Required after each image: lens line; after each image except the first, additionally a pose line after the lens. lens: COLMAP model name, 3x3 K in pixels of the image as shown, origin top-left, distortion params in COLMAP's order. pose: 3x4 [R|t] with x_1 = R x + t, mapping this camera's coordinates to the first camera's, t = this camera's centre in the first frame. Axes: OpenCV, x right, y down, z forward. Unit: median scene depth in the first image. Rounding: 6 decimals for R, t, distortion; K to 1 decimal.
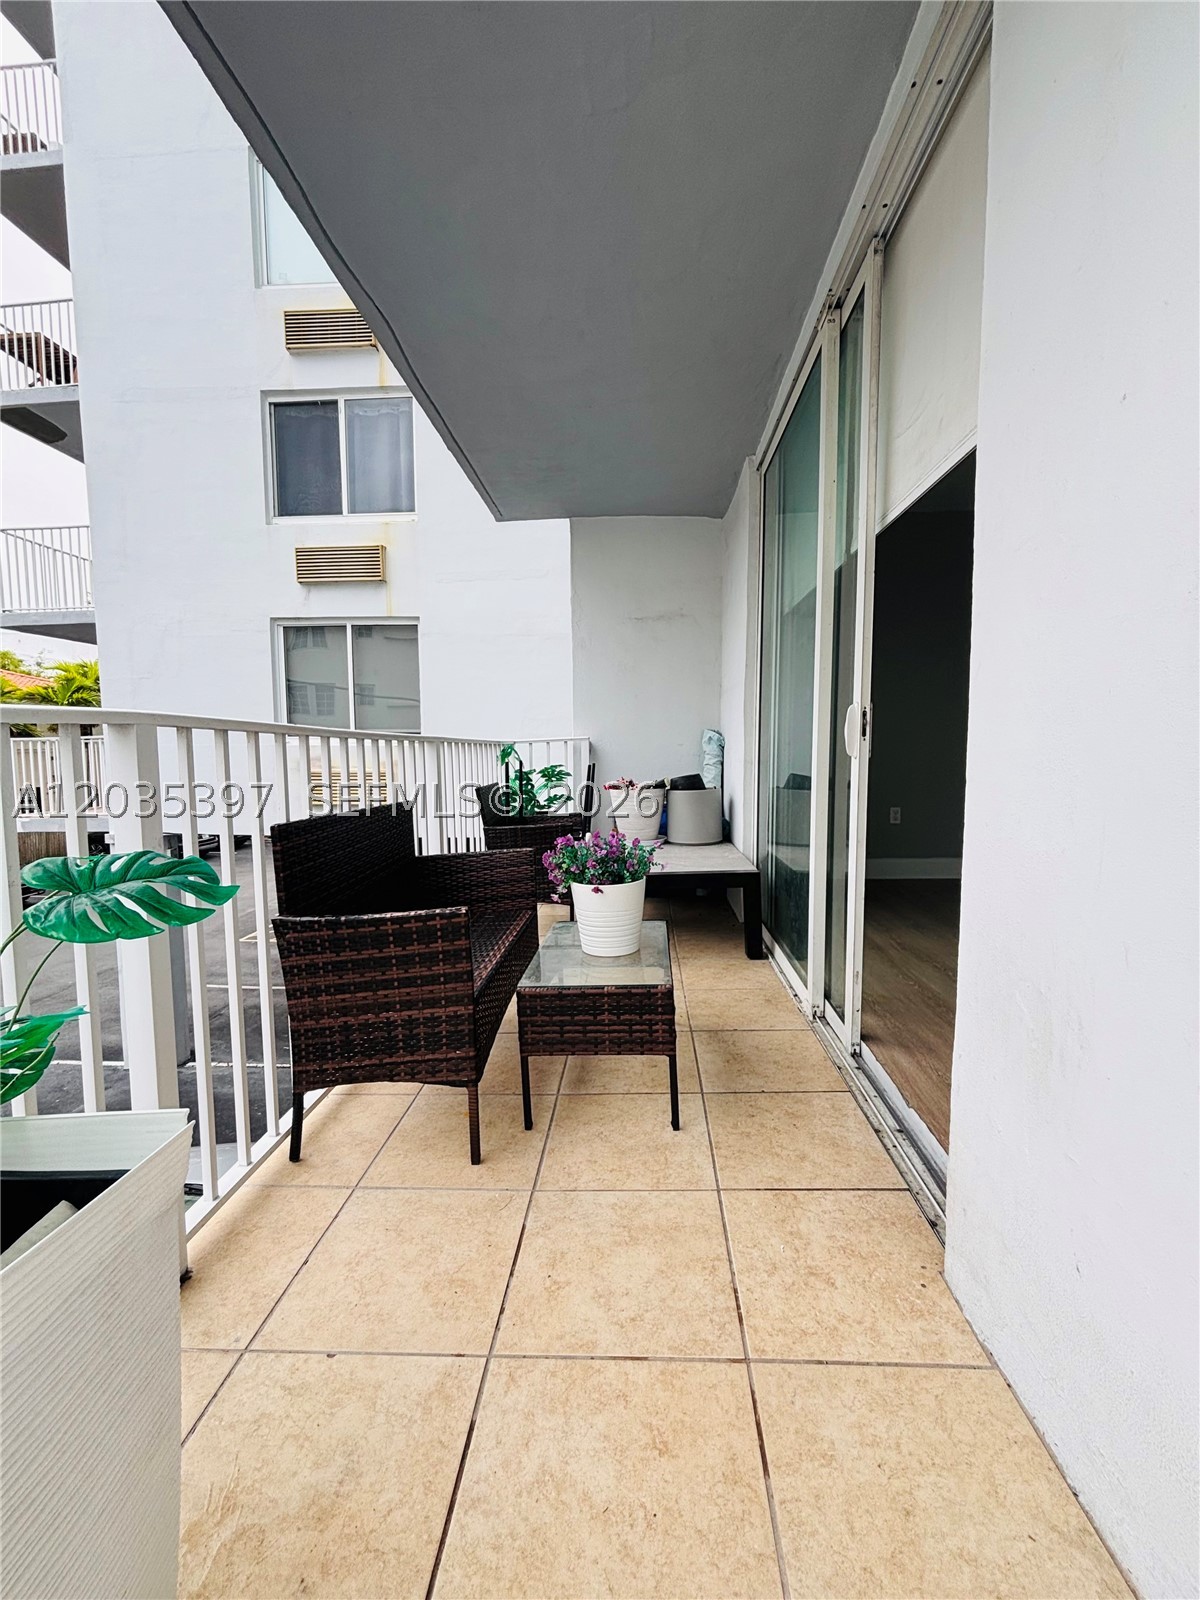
lens RADIAL K [[670.4, 0, 600.0], [0, 670.4, 800.0], [0, 0, 1]] dist [0.001514, 0.000396]
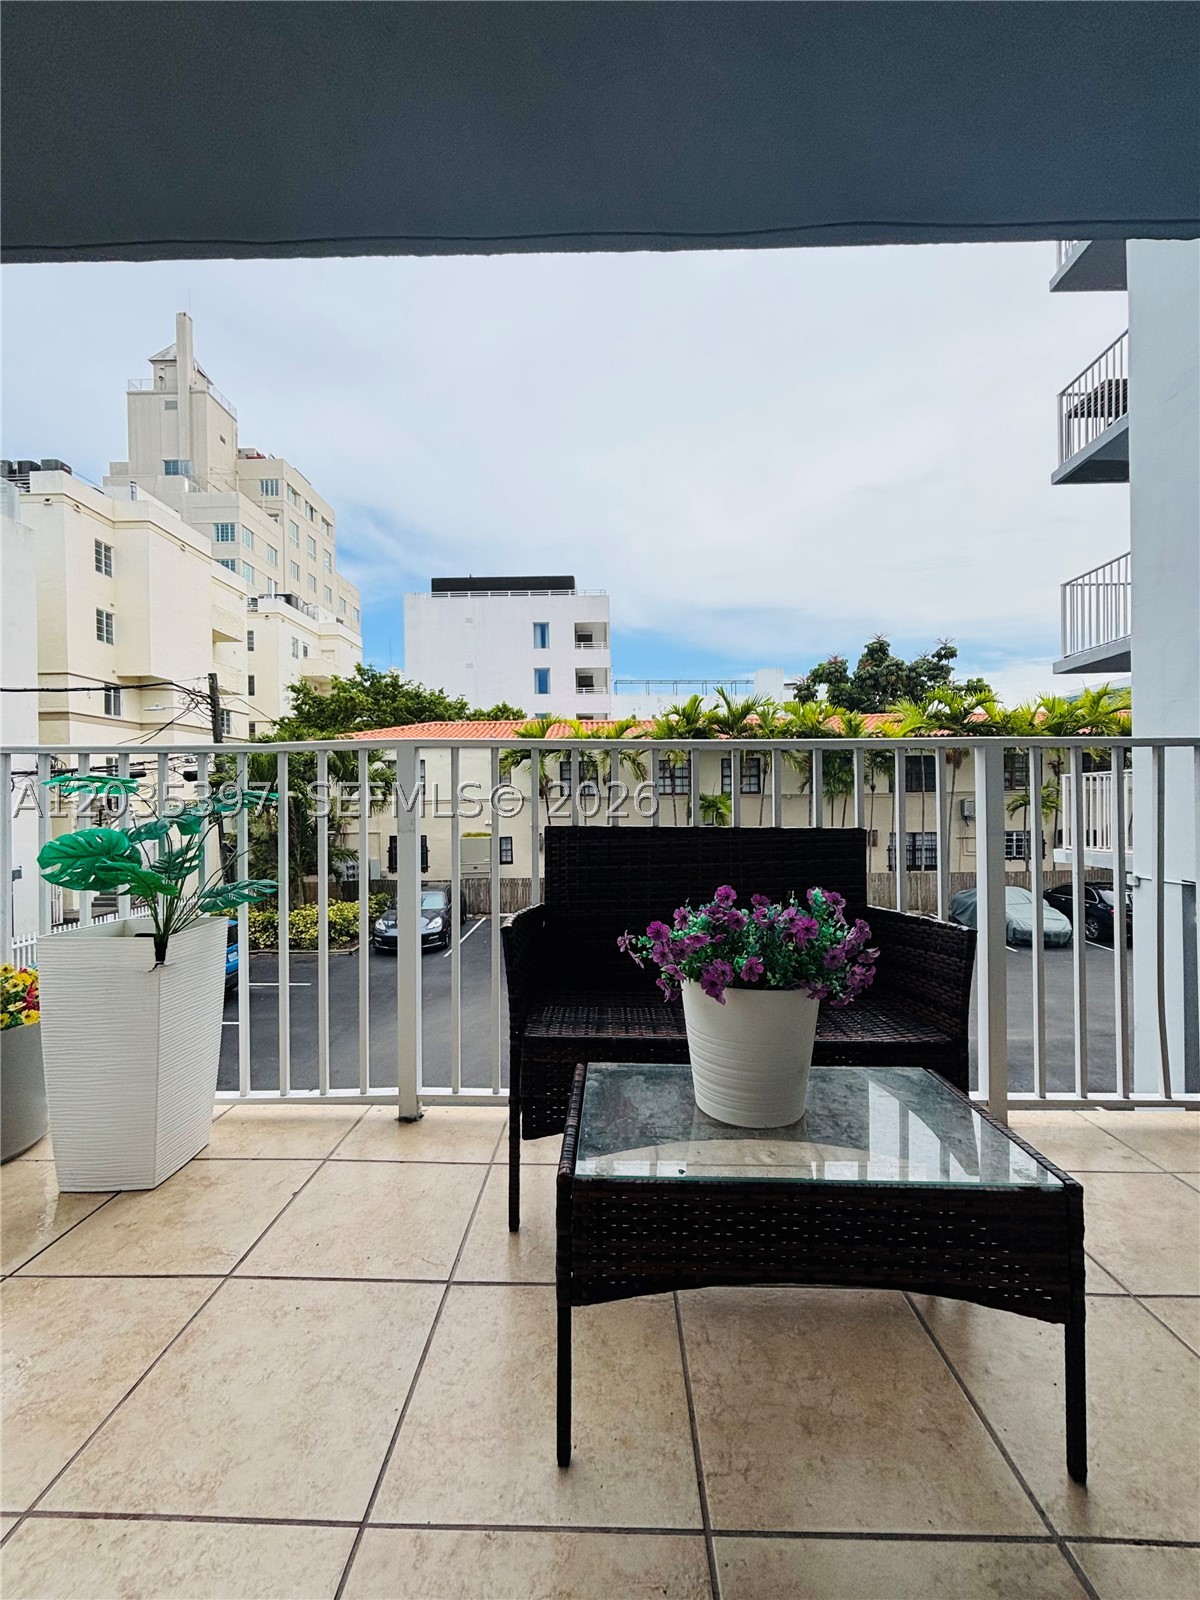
lens RADIAL K [[670.4, 0, 600.0], [0, 670.4, 800.0], [0, 0, 1]] dist [0.001514, 0.000396]
pose [[0.025994, -0.006477, -0.999641, 0.161101], [-0.064678, 0.997873, -0.008148, -0.000466], [0.997568, 0.064867, 0.025519, 0.253715]]
